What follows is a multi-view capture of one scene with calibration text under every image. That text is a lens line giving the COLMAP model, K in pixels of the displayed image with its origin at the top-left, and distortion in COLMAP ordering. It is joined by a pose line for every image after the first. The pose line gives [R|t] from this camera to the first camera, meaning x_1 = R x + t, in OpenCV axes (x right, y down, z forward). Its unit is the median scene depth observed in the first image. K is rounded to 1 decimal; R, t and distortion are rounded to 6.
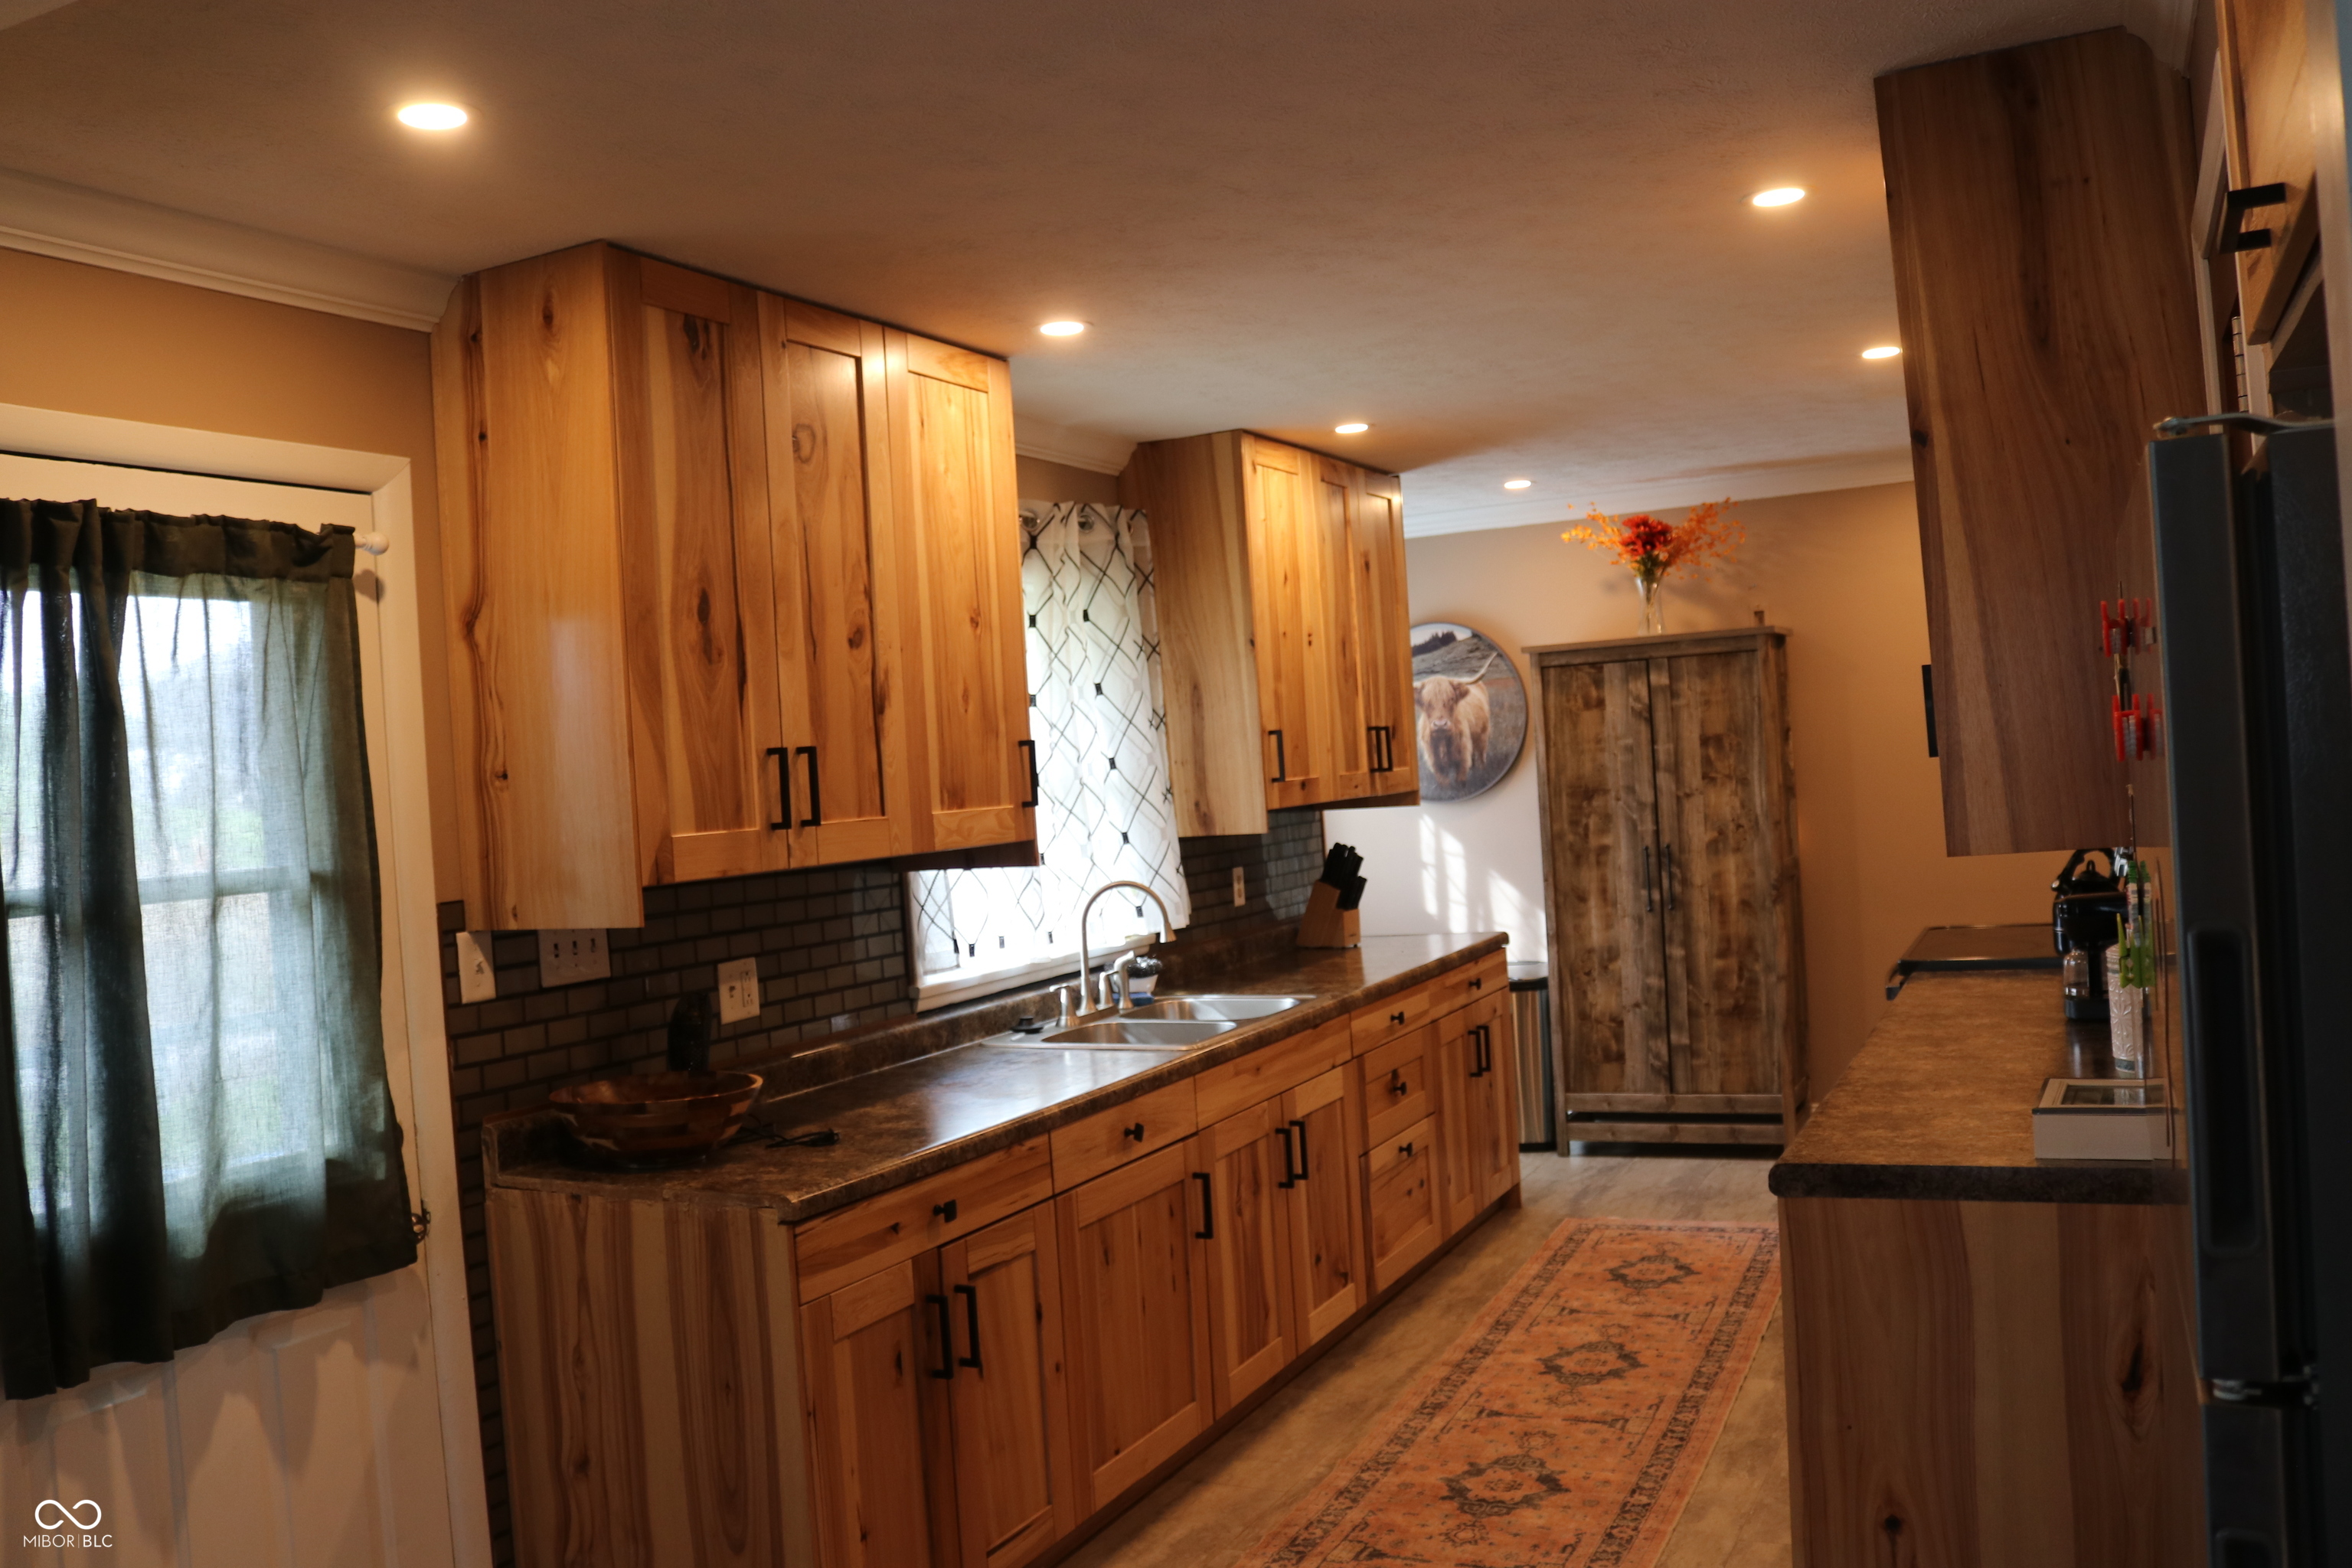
lens RADIAL K [[1925.1, 0, 1165.1], [0, 1925.1, 771.6], [0, 0, 1]] dist [-0.159634, 0.130880]
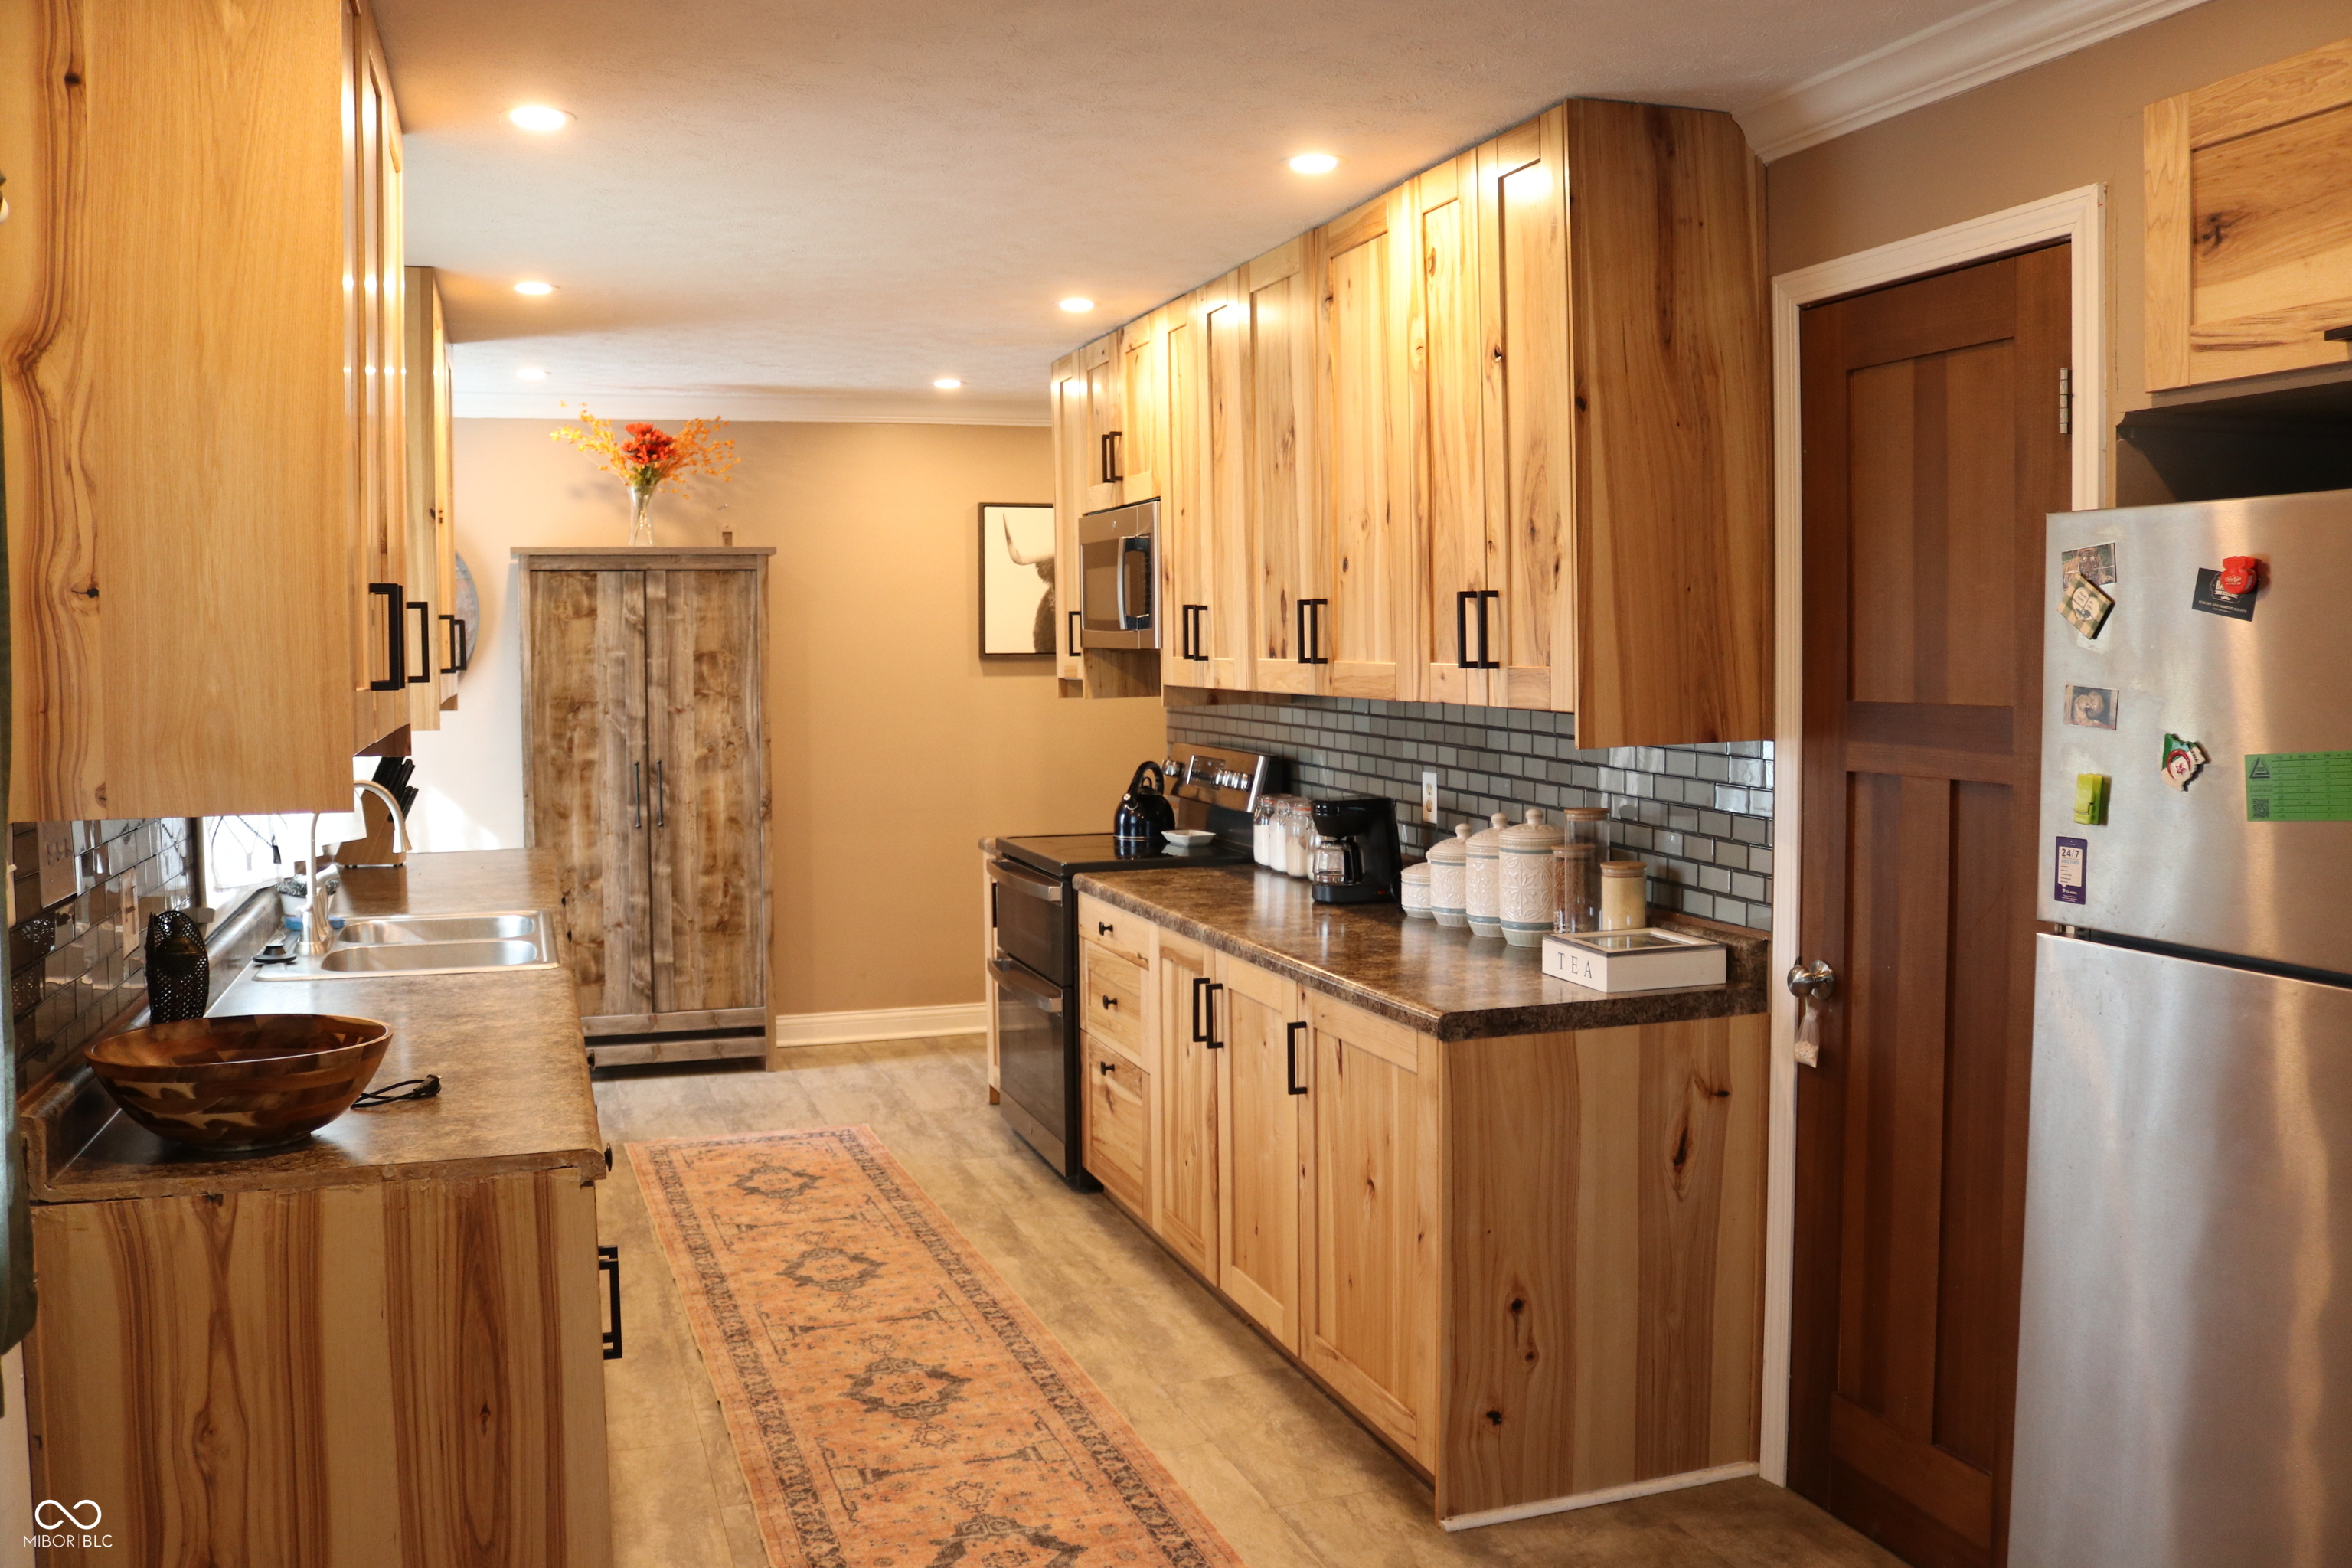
lens RADIAL K [[1925.1, 0, 1165.1], [0, 1925.1, 771.6], [0, 0, 1]] dist [-0.159634, 0.130880]
pose [[0.706531, 0.014711, 0.707529, -0.252310], [-0.036513, 0.999210, 0.015686, 0.019444], [-0.706739, -0.036916, 0.706510, 0.120982]]
